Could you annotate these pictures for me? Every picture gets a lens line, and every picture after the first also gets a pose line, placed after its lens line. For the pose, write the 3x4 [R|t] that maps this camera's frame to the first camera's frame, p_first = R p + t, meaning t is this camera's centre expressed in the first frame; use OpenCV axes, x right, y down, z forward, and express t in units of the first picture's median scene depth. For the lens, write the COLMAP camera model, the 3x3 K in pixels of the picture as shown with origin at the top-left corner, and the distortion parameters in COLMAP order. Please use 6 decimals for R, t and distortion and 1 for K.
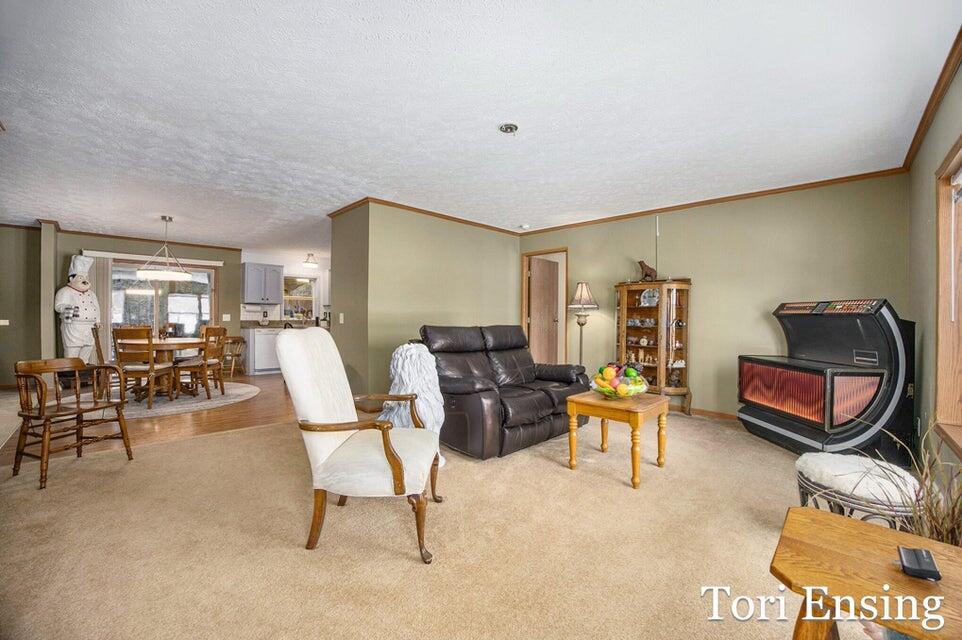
lens RADIAL K [[387.2, 0, 483.7], [0, 387.2, 320.3], [0, 0, 1]] dist [-0.011772, 0.000095]
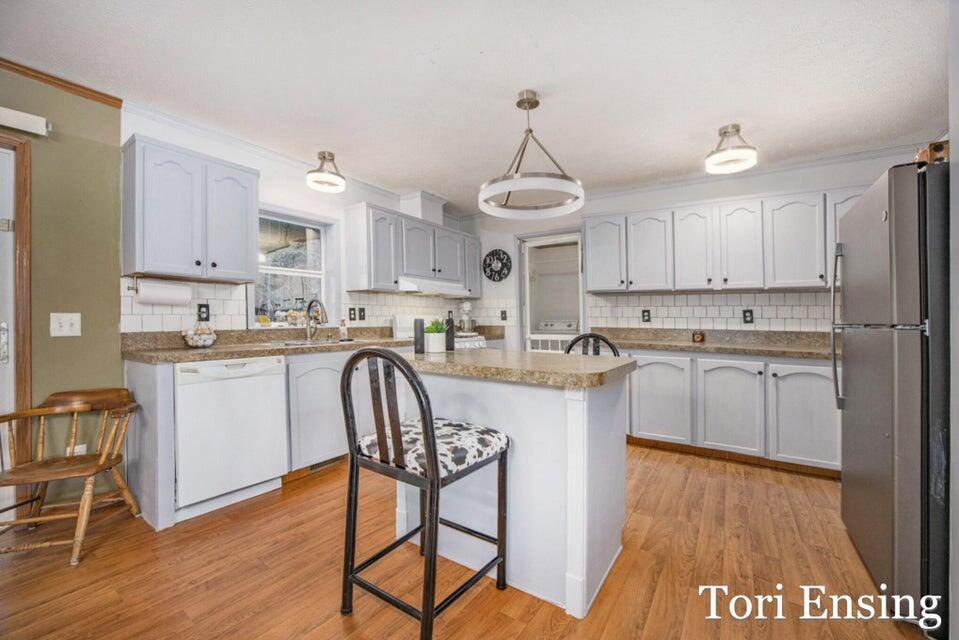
lens RADIAL K [[386.0, 0, 477.9], [0, 386.0, 321.0], [0, 0, 1]] dist [-0.011772, 0.000095]
pose [[0.985708, -0.011336, 0.168082, -0.402198], [0.011512, 0.999934, -0.000076, -0.005739], [-0.168070, 0.002010, 0.985773, 0.654299]]
